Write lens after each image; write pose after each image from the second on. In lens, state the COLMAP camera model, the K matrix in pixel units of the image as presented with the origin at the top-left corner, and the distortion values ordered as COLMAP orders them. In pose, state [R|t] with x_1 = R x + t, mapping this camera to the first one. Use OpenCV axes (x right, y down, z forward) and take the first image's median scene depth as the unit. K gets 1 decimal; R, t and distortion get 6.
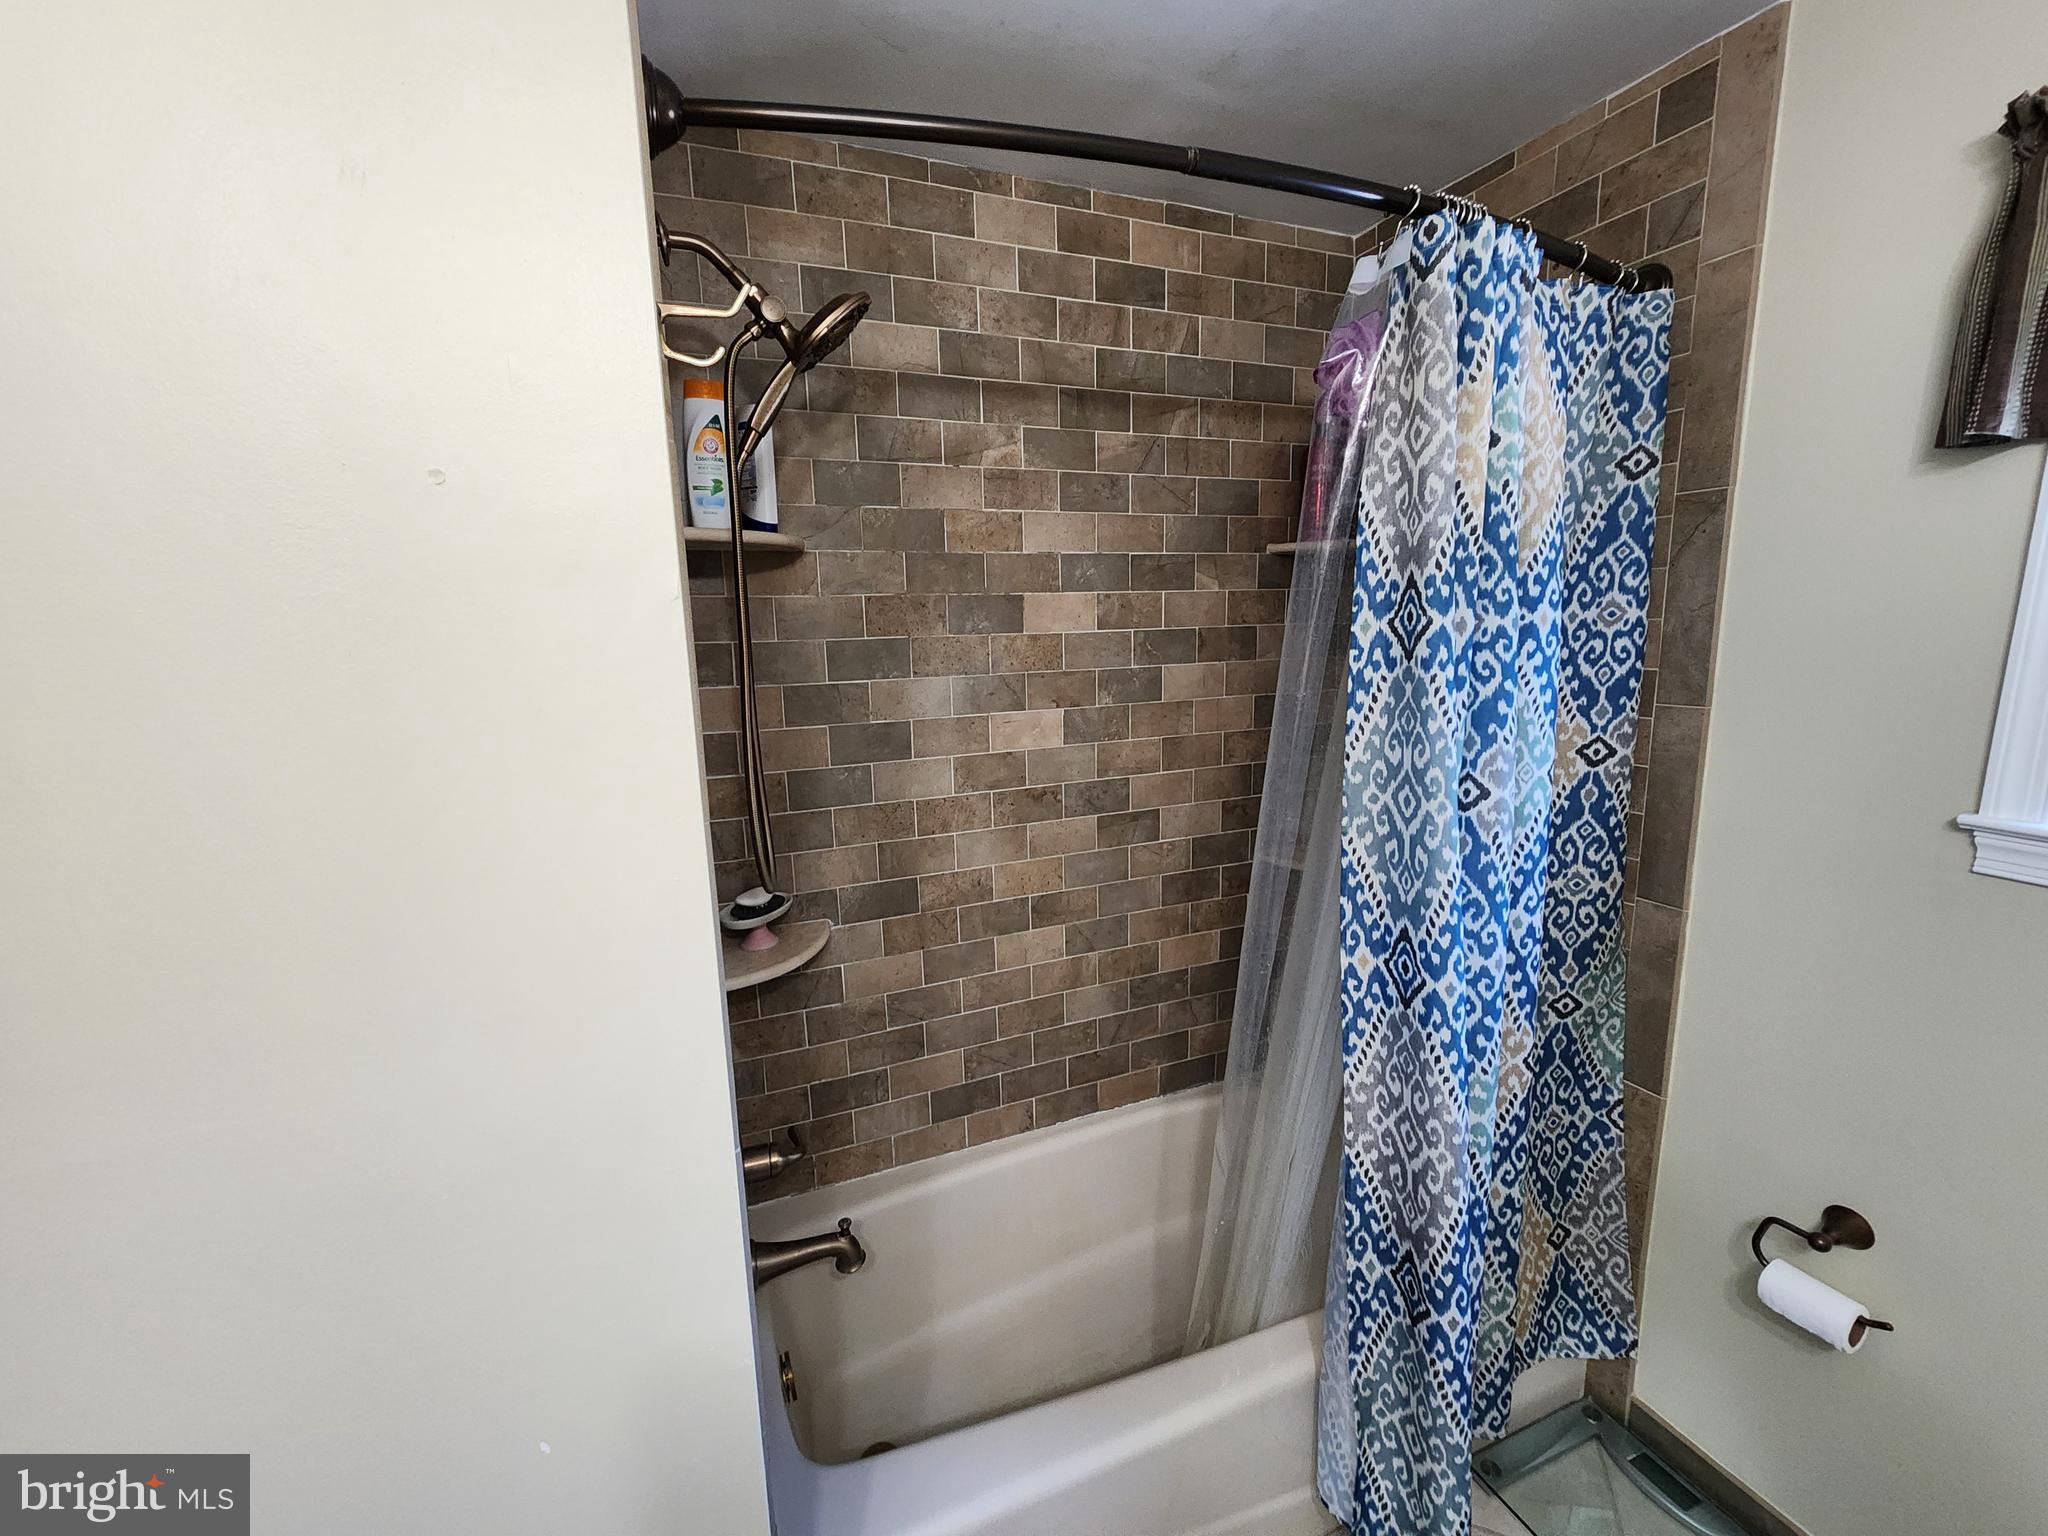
lens RADIAL K [[840.8, 0, 1022.0], [0, 840.8, 768.2], [0, 0, 1]] dist [-0.000361, -0.000818]
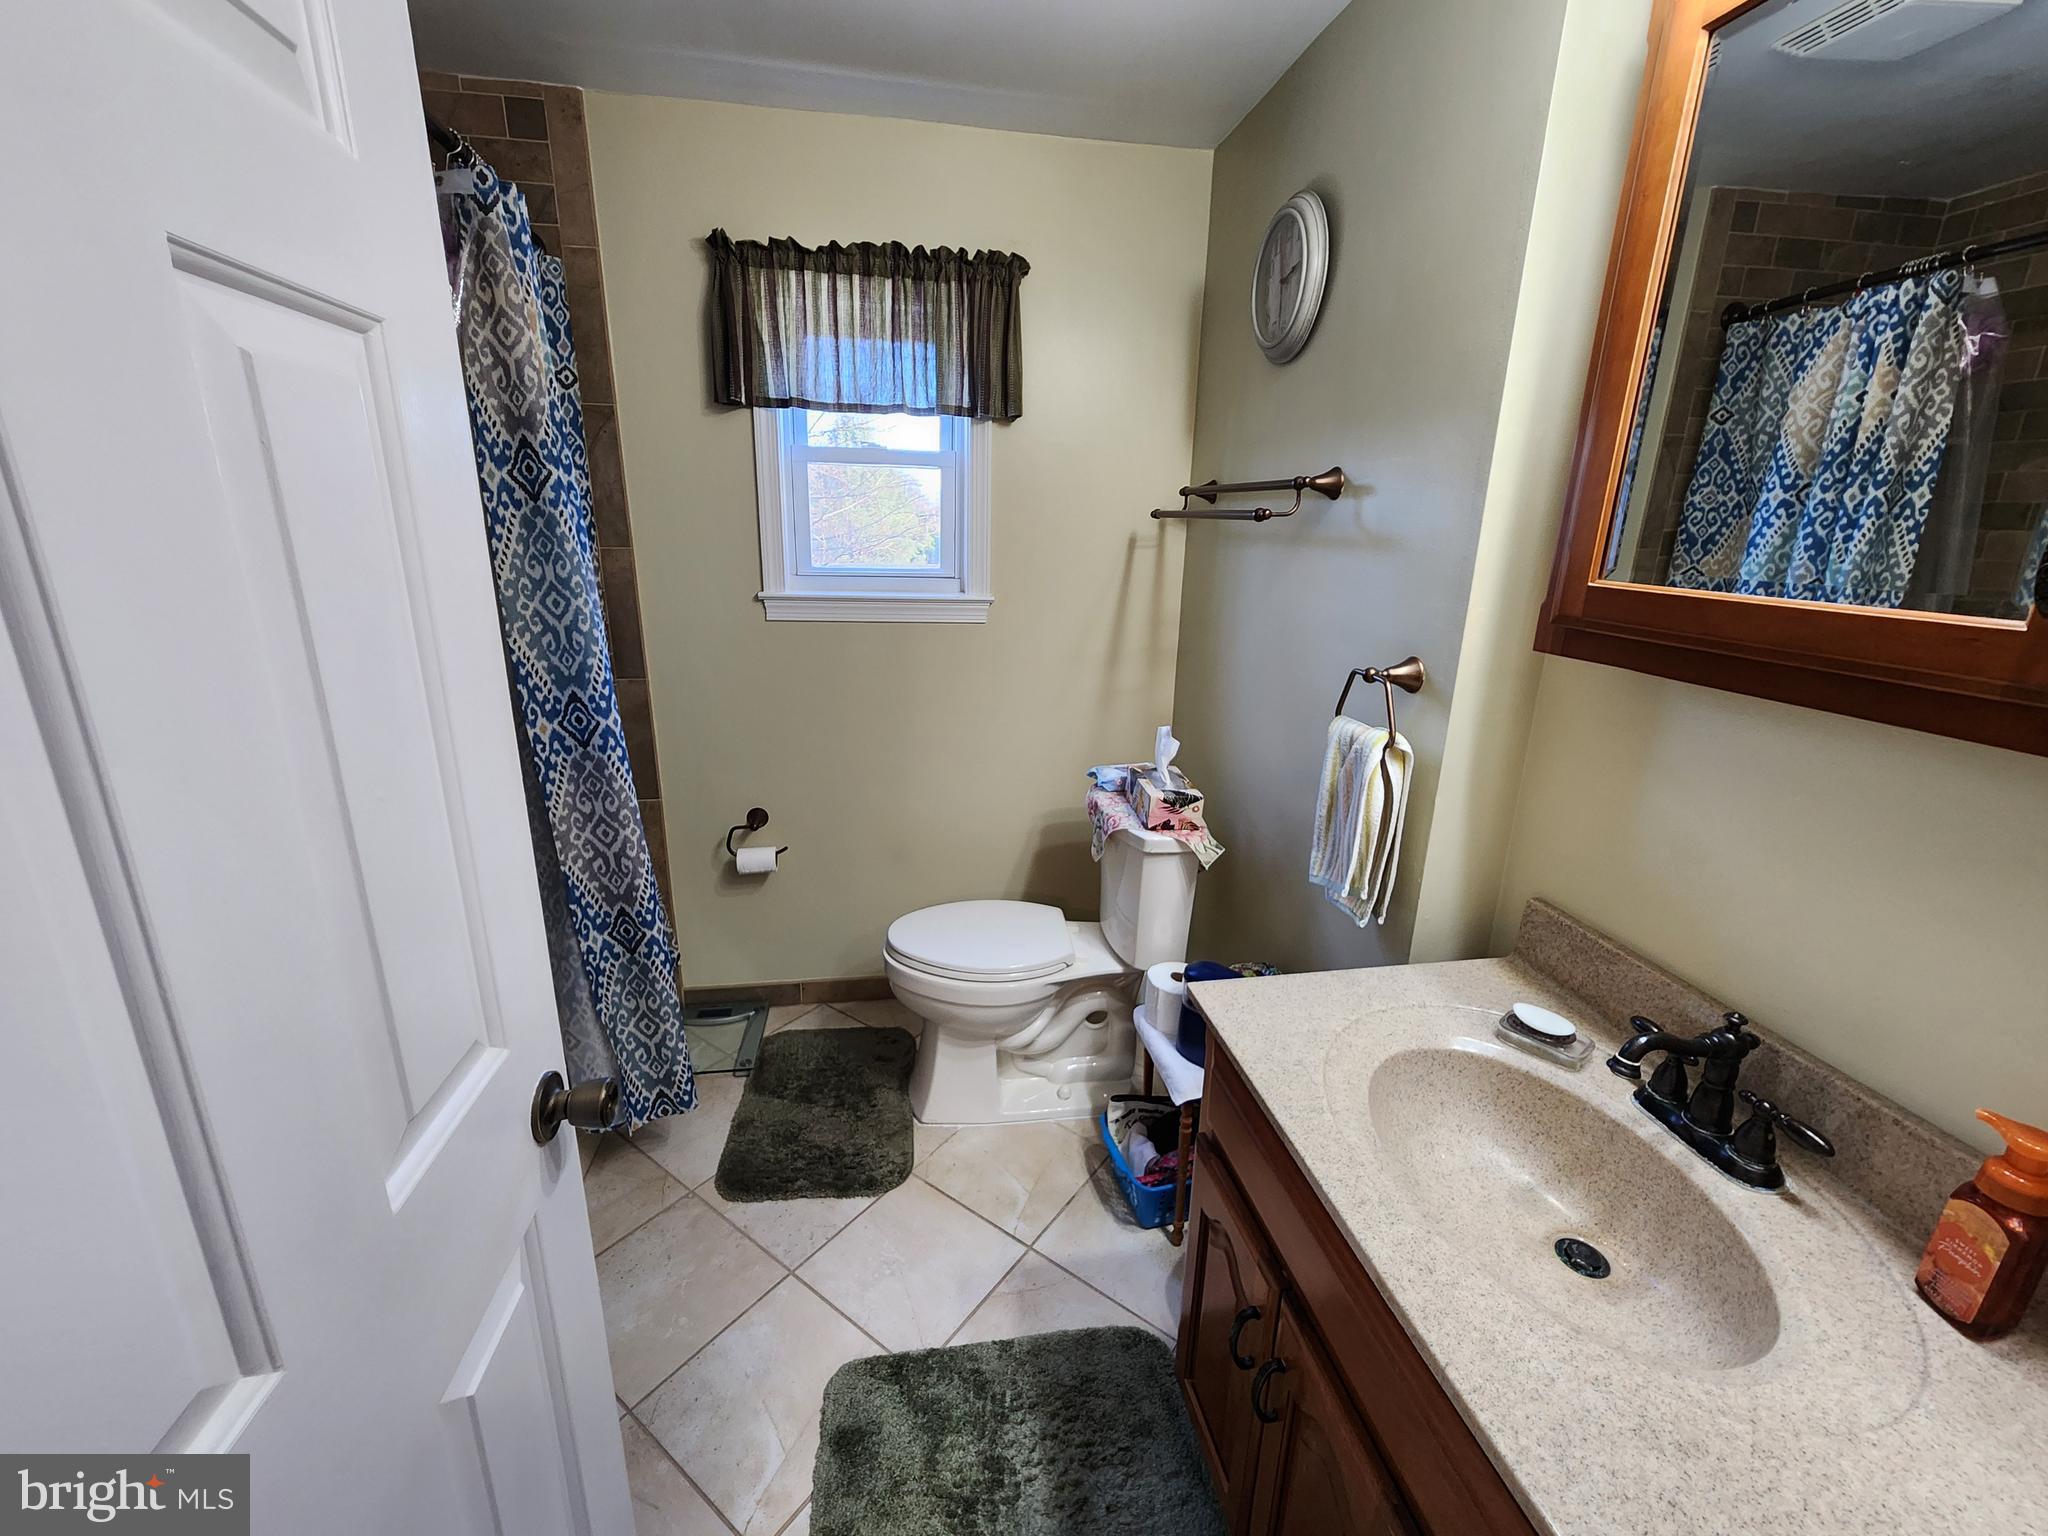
lens RADIAL K [[840.8, 0, 1027.0], [0, 840.8, 773.5], [0, 0, 1]] dist [-0.000361, -0.000818]
pose [[0.216009, -0.254036, 0.942765, -0.773034], [0.146631, 0.963050, 0.225906, 0.109643], [-0.965318, 0.089441, 0.245277, -0.102416]]
